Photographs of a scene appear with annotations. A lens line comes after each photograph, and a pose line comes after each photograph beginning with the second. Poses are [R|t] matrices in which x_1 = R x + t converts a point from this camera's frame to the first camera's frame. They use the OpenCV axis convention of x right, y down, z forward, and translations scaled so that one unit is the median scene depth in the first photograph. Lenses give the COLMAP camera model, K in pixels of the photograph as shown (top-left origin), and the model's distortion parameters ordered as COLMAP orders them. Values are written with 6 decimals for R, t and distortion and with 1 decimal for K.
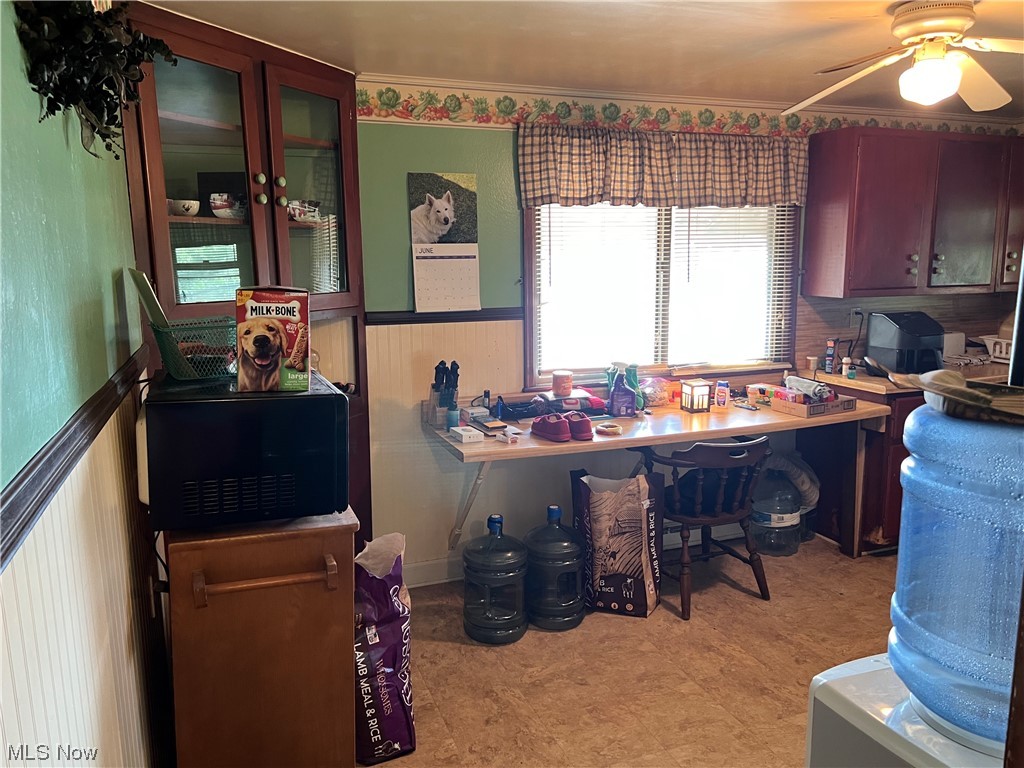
lens RADIAL K [[767.9, 0, 508.8], [0, 767.9, 385.9], [0, 0, 1]] dist [0.041090, -0.052057]
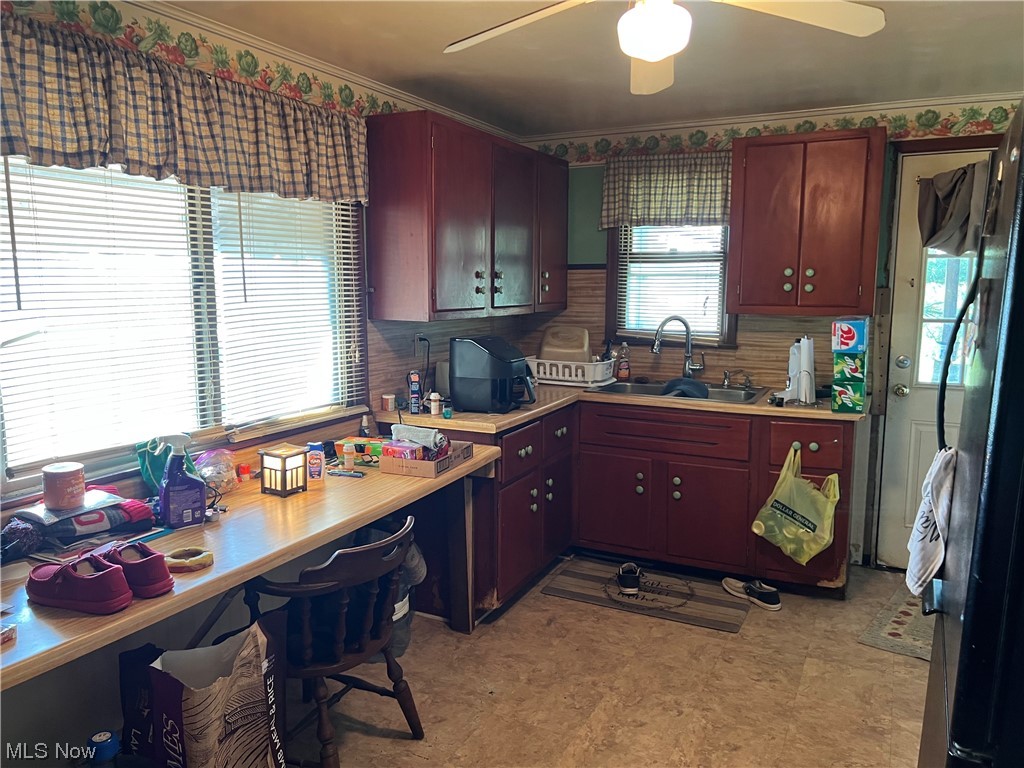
lens RADIAL K [[767.9, 0, 508.8], [0, 767.9, 385.9], [0, 0, 1]] dist [0.041090, -0.052057]
pose [[0.730279, -0.080036, 0.678445, -0.066932], [0.101988, 0.994757, 0.007572, -0.046162], [-0.675493, 0.063663, 0.734613, 0.373143]]
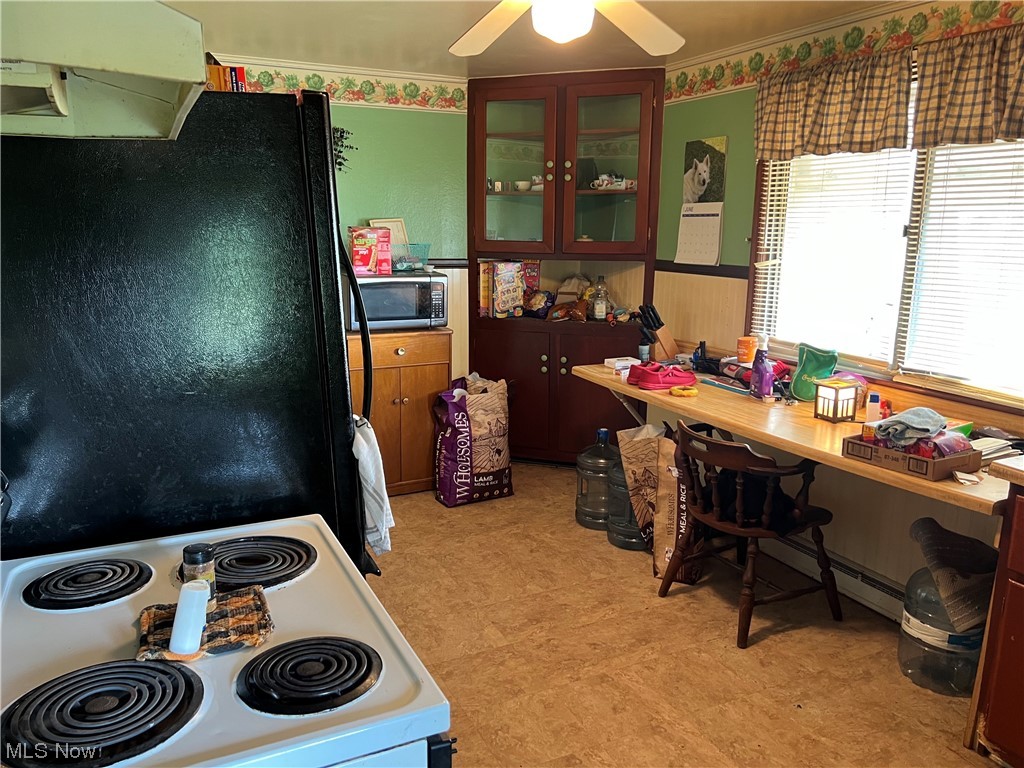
lens RADIAL K [[761.5, 0, 479.1], [0, 761.5, 383.8], [0, 0, 1]] dist [0.006569, -0.001064]
pose [[0.059707, 0.233372, -0.970553, 0.986536], [-0.149129, 0.963461, 0.222493, -0.123801], [0.987013, 0.131453, 0.092328, 0.585086]]
